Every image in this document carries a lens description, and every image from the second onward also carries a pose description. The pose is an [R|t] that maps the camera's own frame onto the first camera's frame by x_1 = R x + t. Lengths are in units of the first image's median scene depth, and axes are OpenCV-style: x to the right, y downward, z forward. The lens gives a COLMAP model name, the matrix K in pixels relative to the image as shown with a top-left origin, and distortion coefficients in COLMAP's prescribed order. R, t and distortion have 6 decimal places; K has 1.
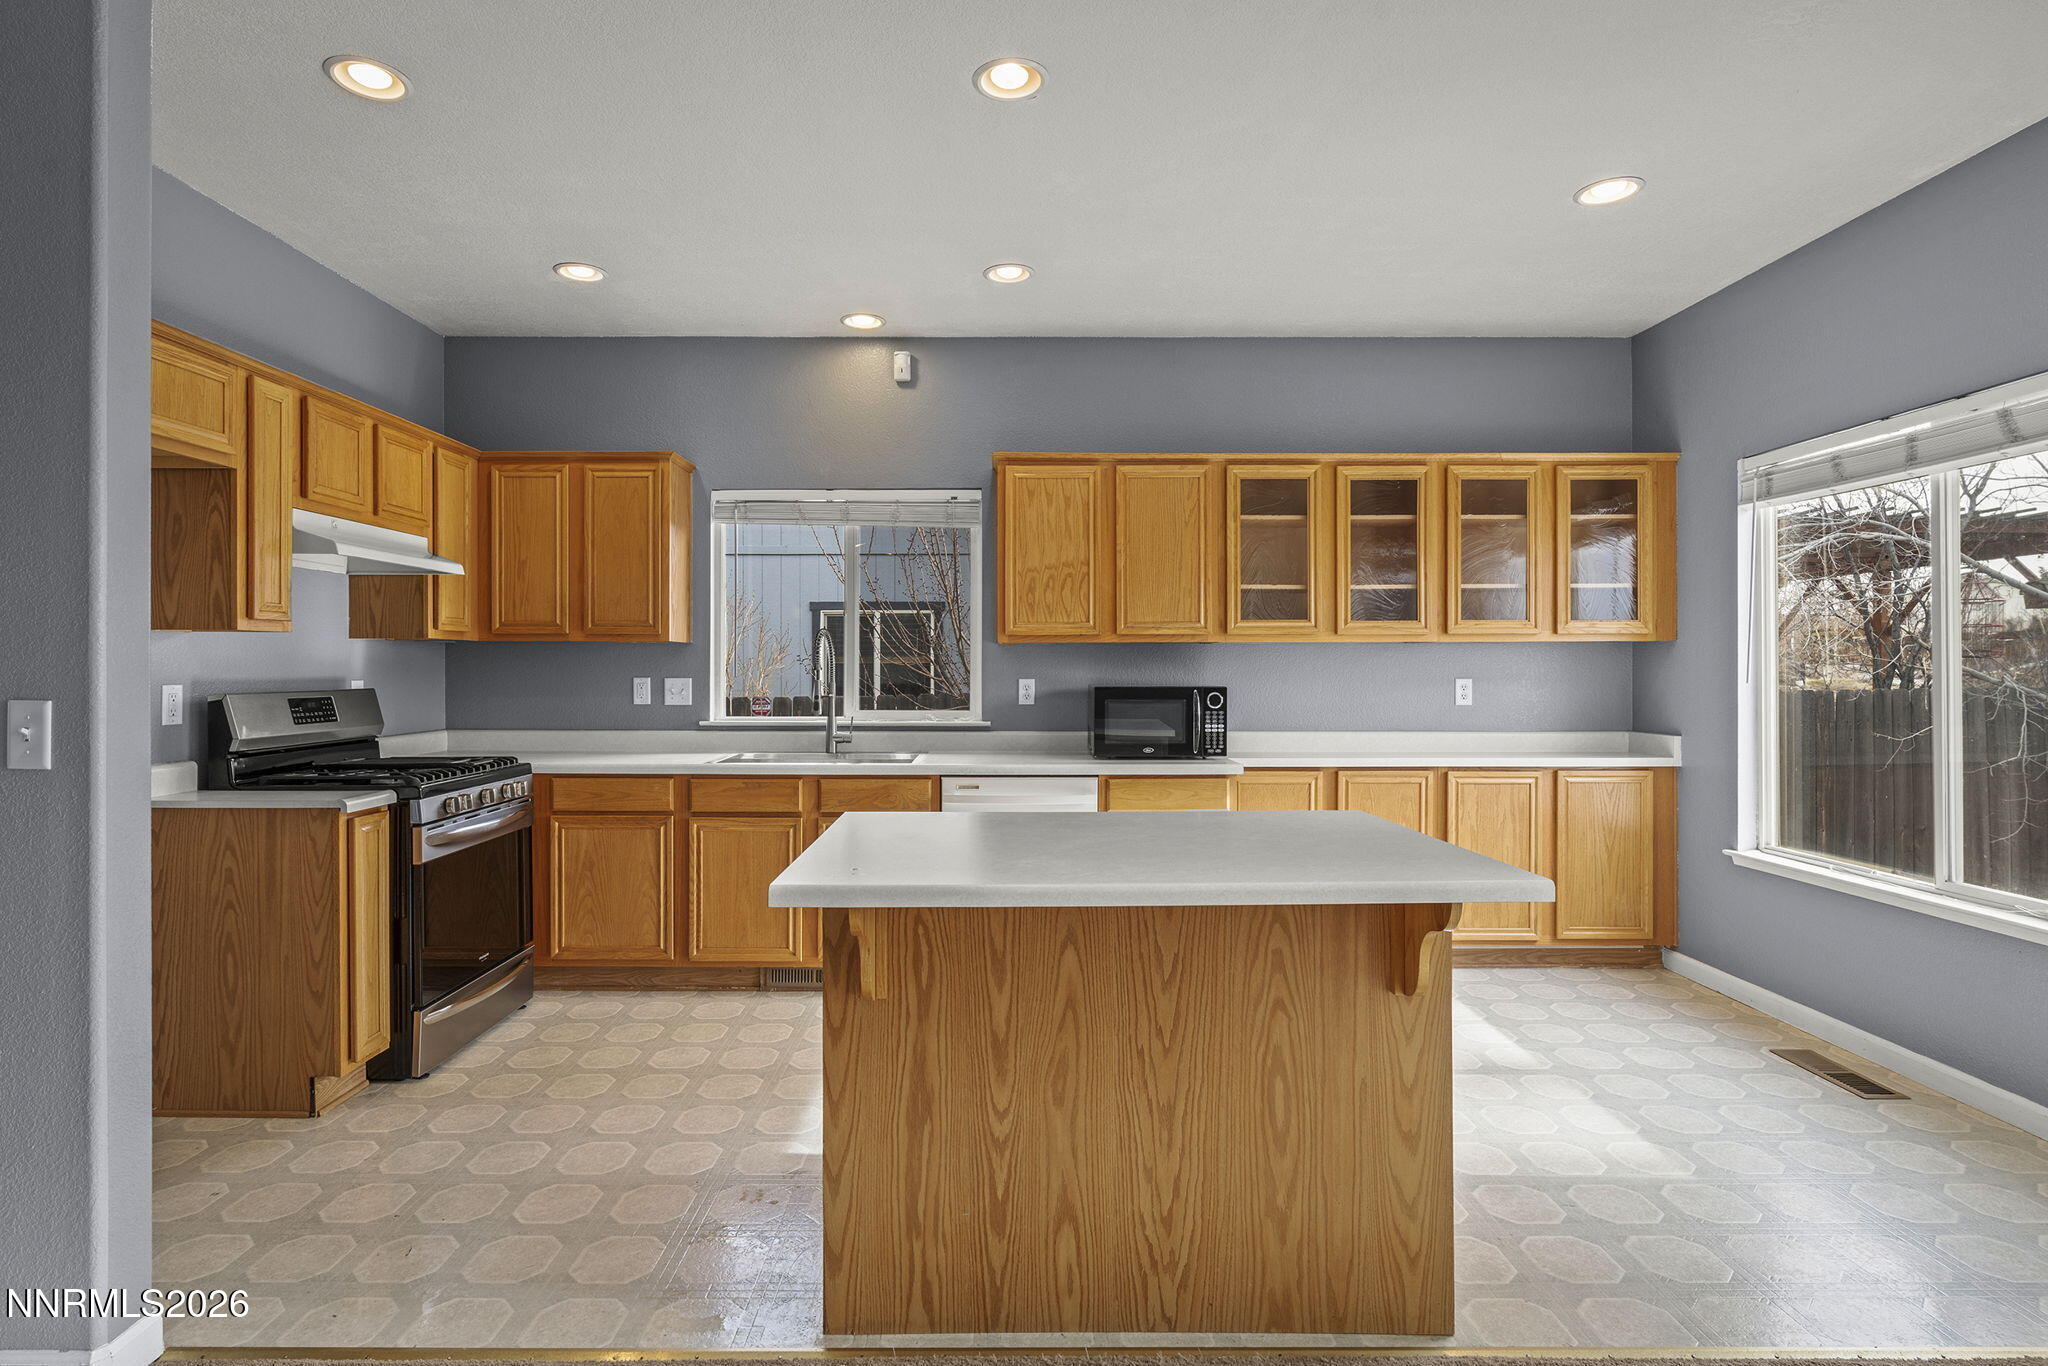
lens RADIAL K [[1050.3, 0, 1009.1], [0, 1050.3, 672.7], [0, 0, 1]] dist [-0.006458, 0.009503]
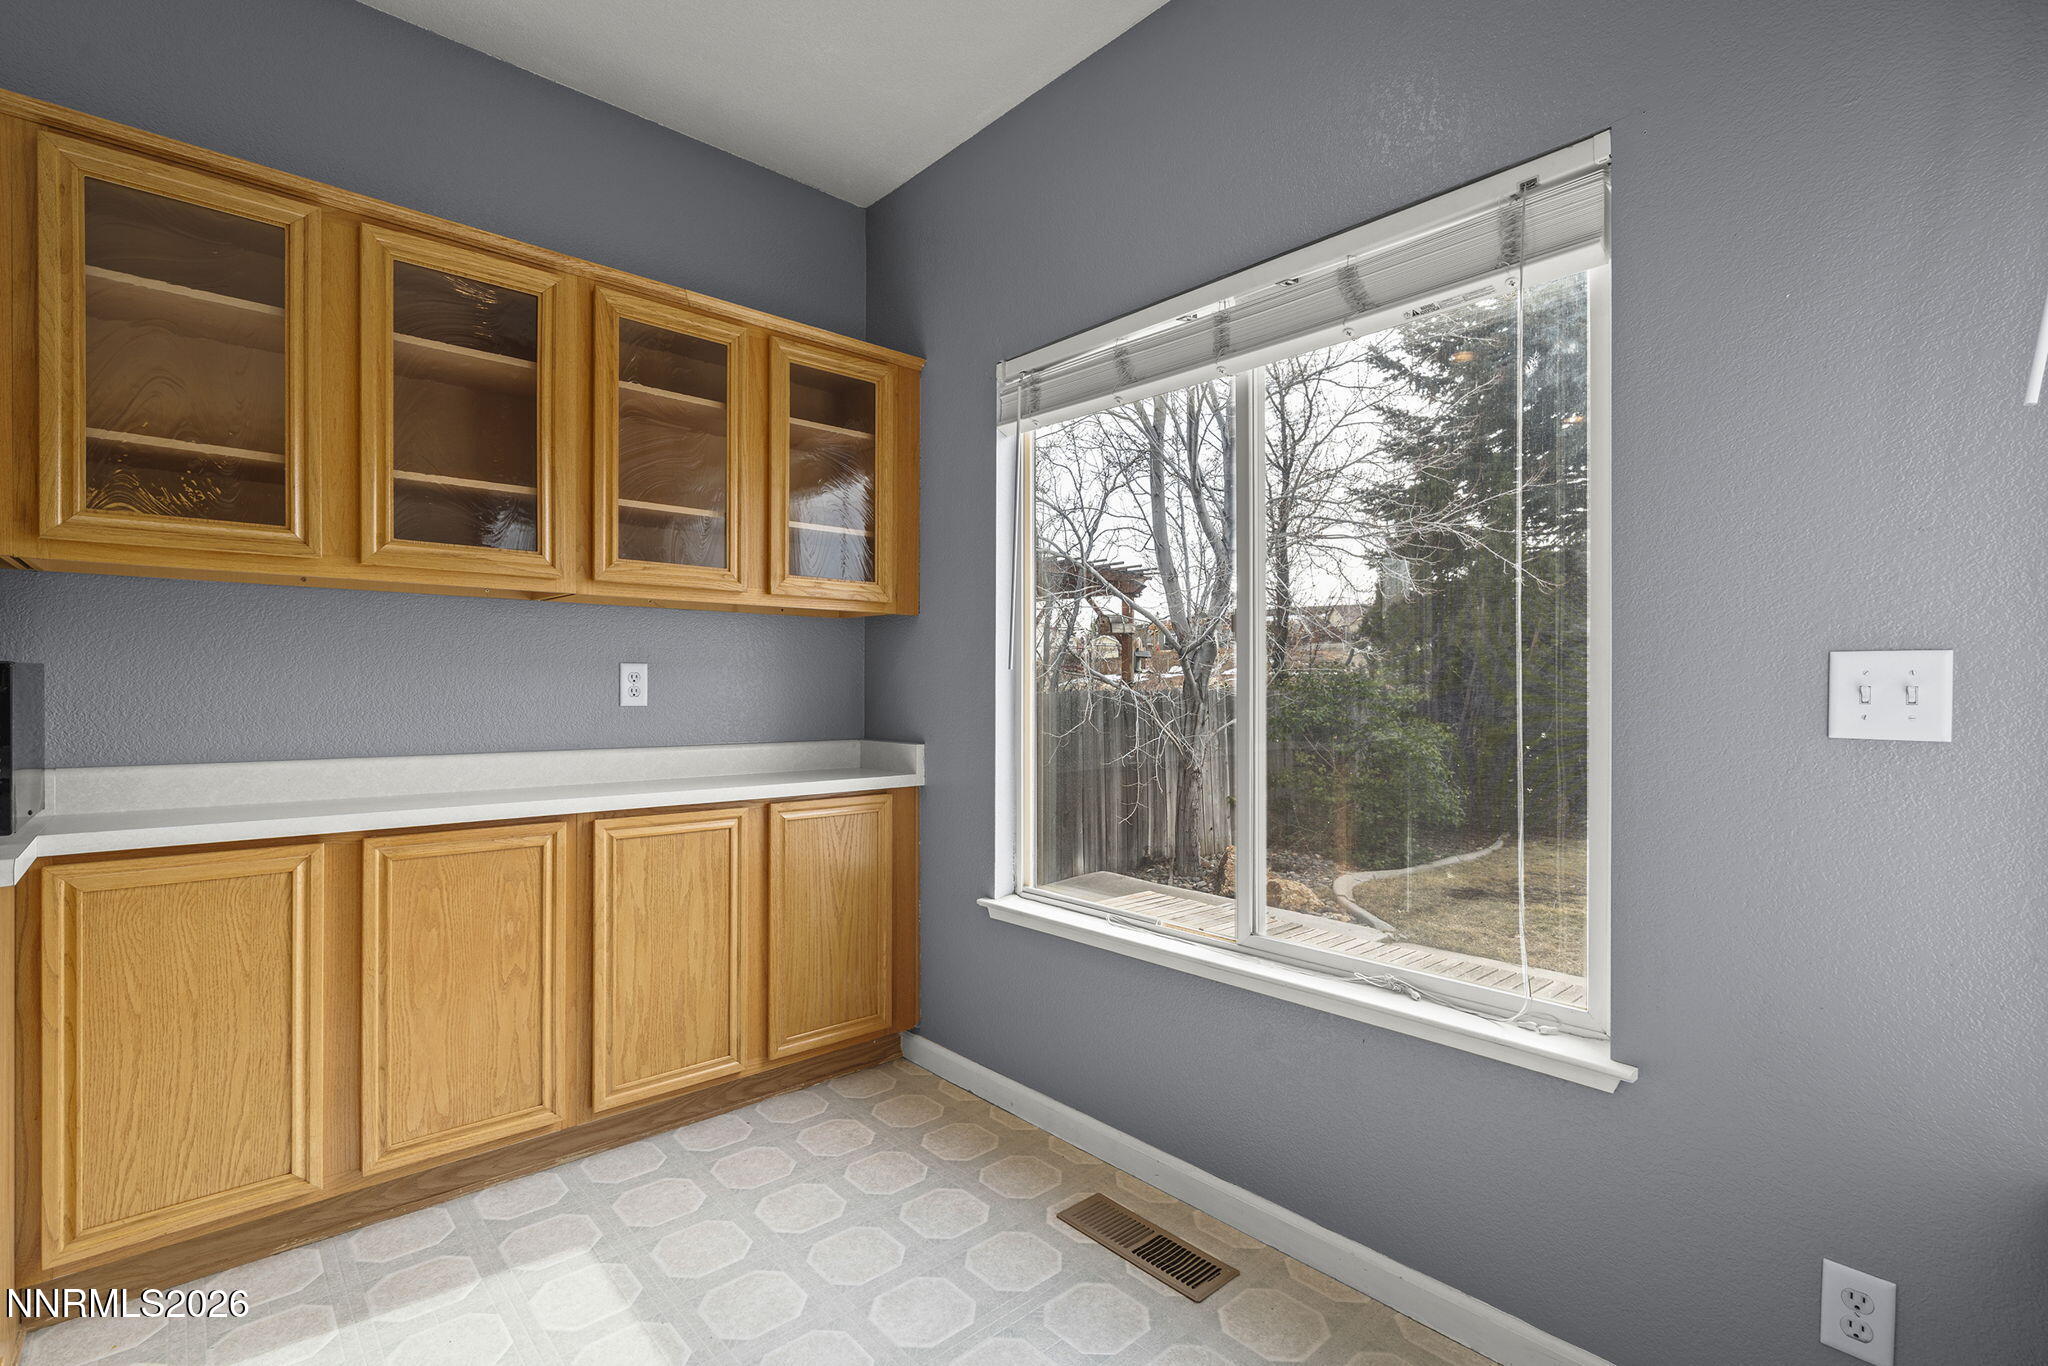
lens RADIAL K [[920.5, 0, 1006.8], [0, 920.5, 692.0], [0, 0, 1]] dist [-0.002303, 0.001910]
pose [[0.751107, 0.001292, 0.660180, 0.255962], [-0.002907, 0.999995, 0.001350, 0.022604], [-0.660174, -0.002933, 0.751107, 0.474438]]
